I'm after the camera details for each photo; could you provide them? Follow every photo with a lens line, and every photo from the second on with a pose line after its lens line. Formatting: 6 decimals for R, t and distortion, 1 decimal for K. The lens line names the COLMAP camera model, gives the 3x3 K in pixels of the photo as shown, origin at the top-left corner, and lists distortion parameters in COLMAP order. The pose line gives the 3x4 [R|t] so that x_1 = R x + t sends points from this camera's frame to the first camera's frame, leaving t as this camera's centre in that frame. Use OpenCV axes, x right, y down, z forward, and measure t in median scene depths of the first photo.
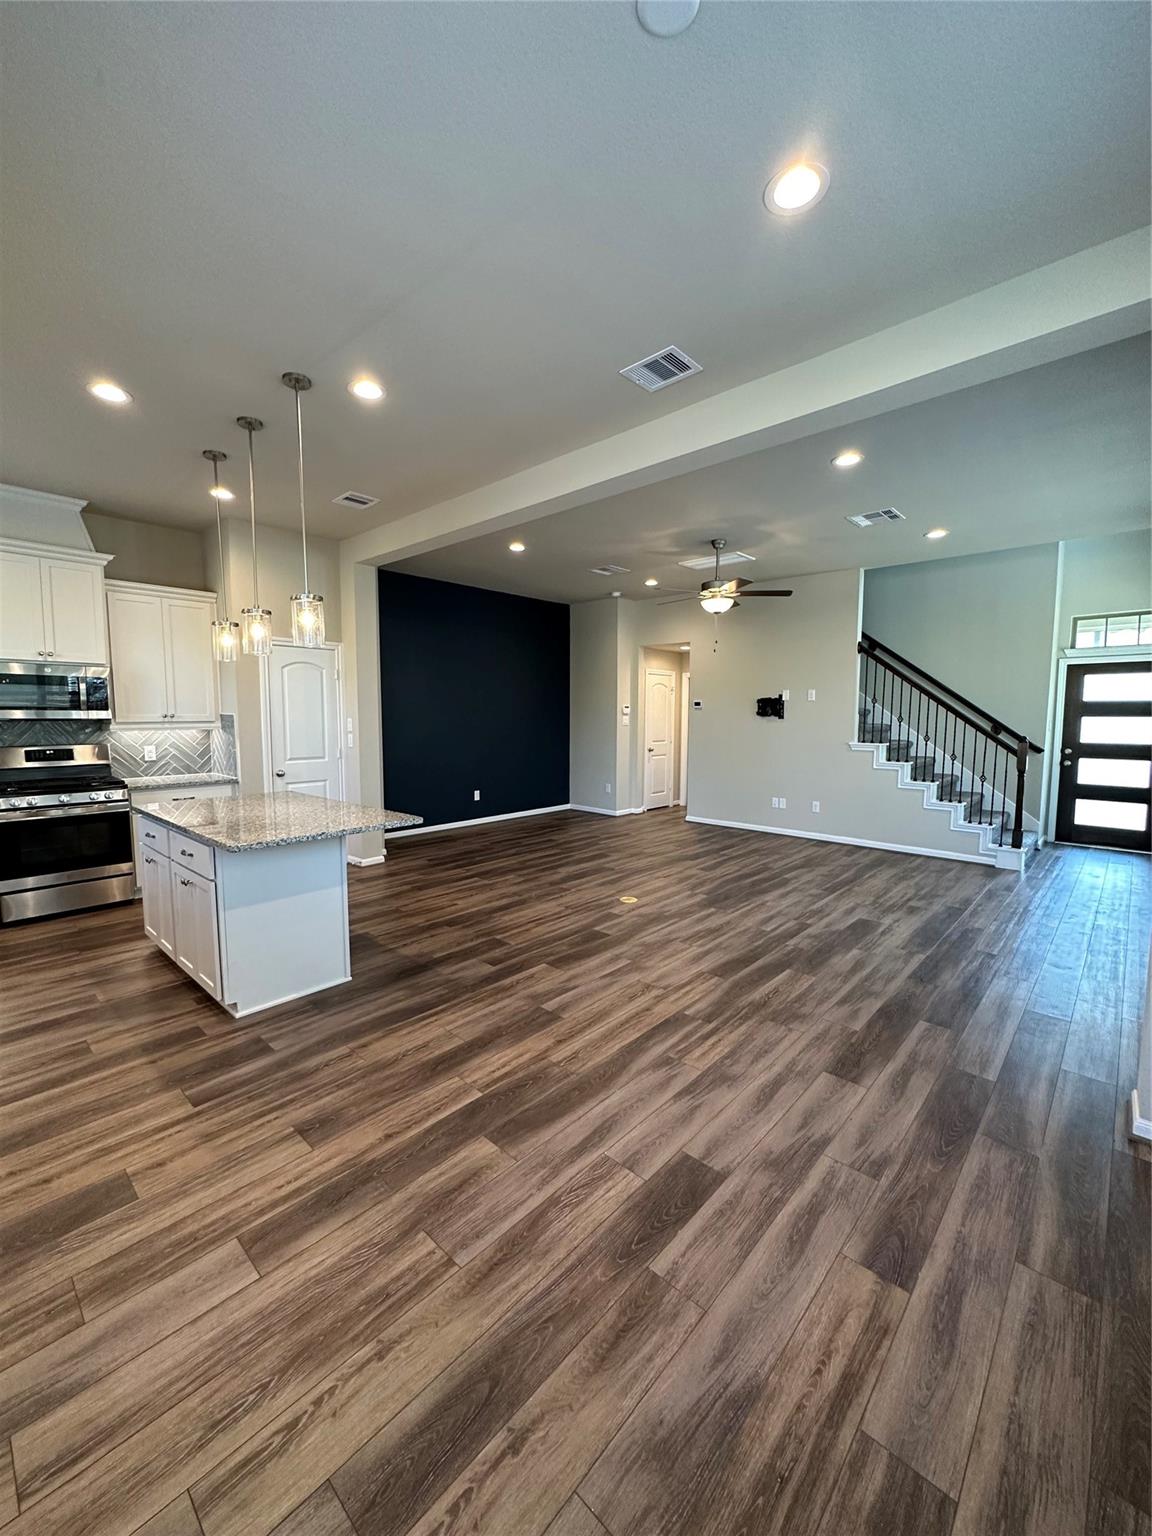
lens RADIAL K [[612.4, 0, 577.3], [0, 612.4, 768.0], [0, 0, 1]] dist [-0.001814, -0.000241]
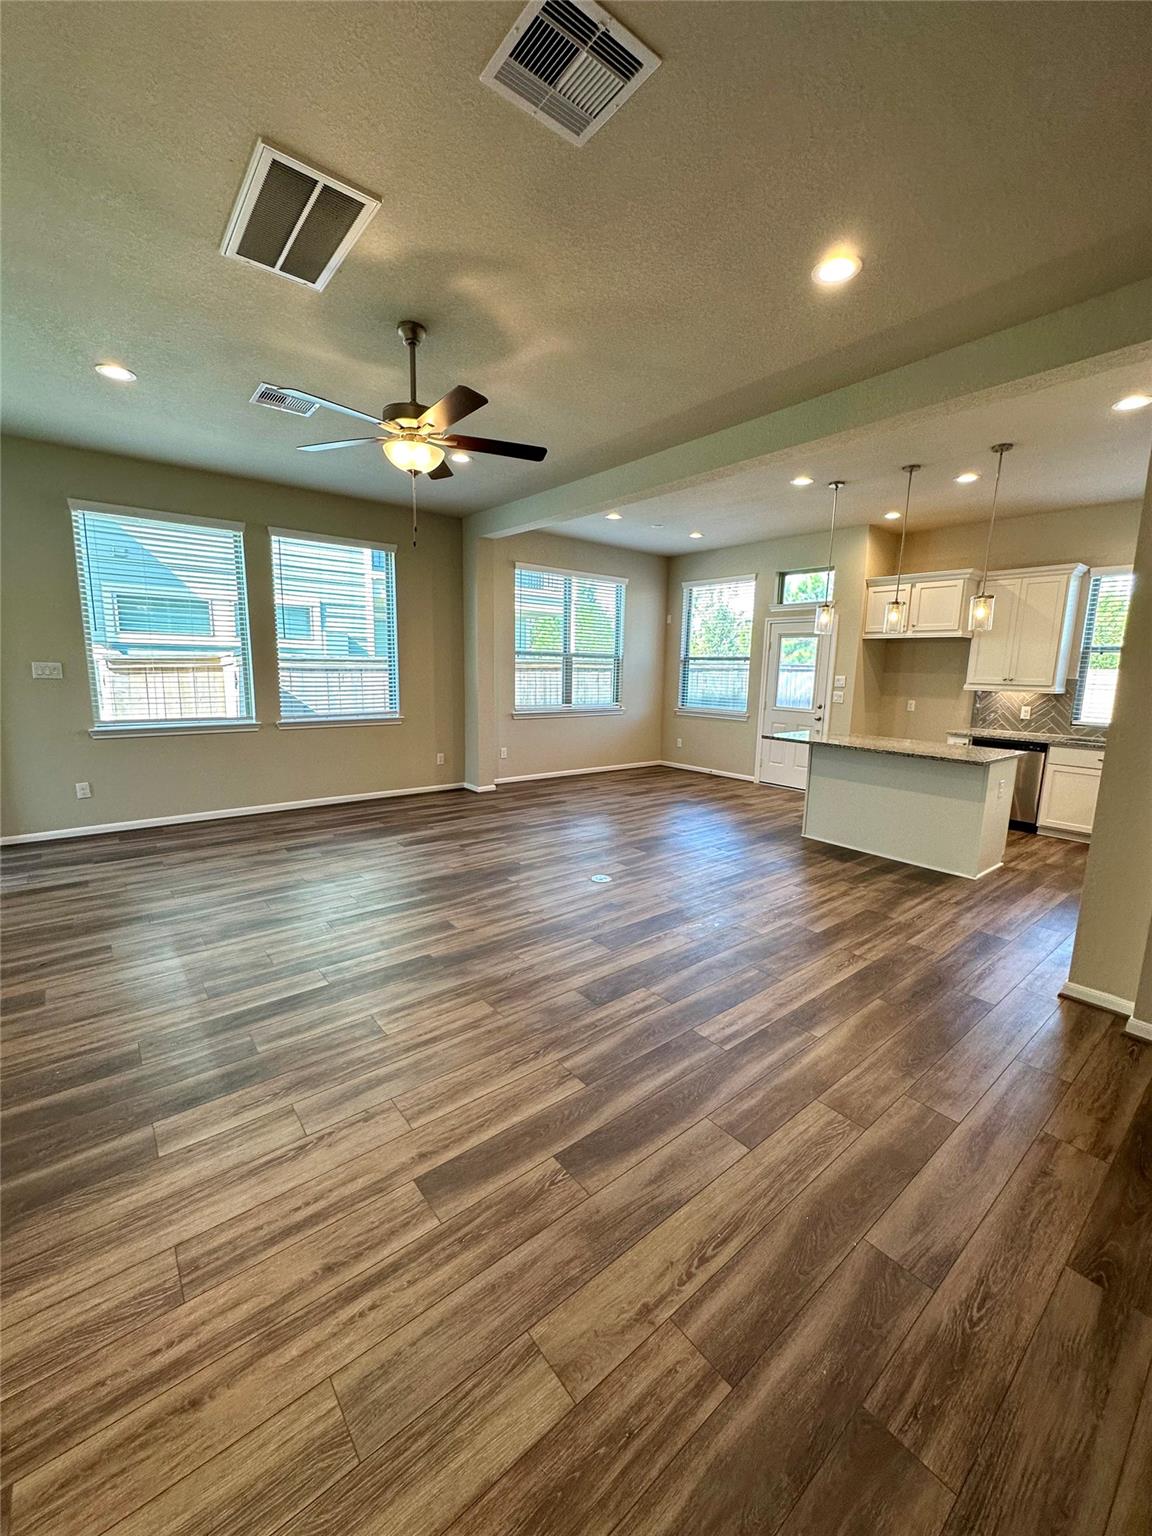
lens RADIAL K [[612.4, 0, 576.2], [0, 612.4, 767.6], [0, 0, 1]] dist [-0.001814, -0.000241]
pose [[-0.989082, -0.048575, 0.139133, 0.007960], [-0.011765, 0.967130, 0.254010, -0.291165], [-0.146899, 0.249599, -0.957142, 3.171394]]
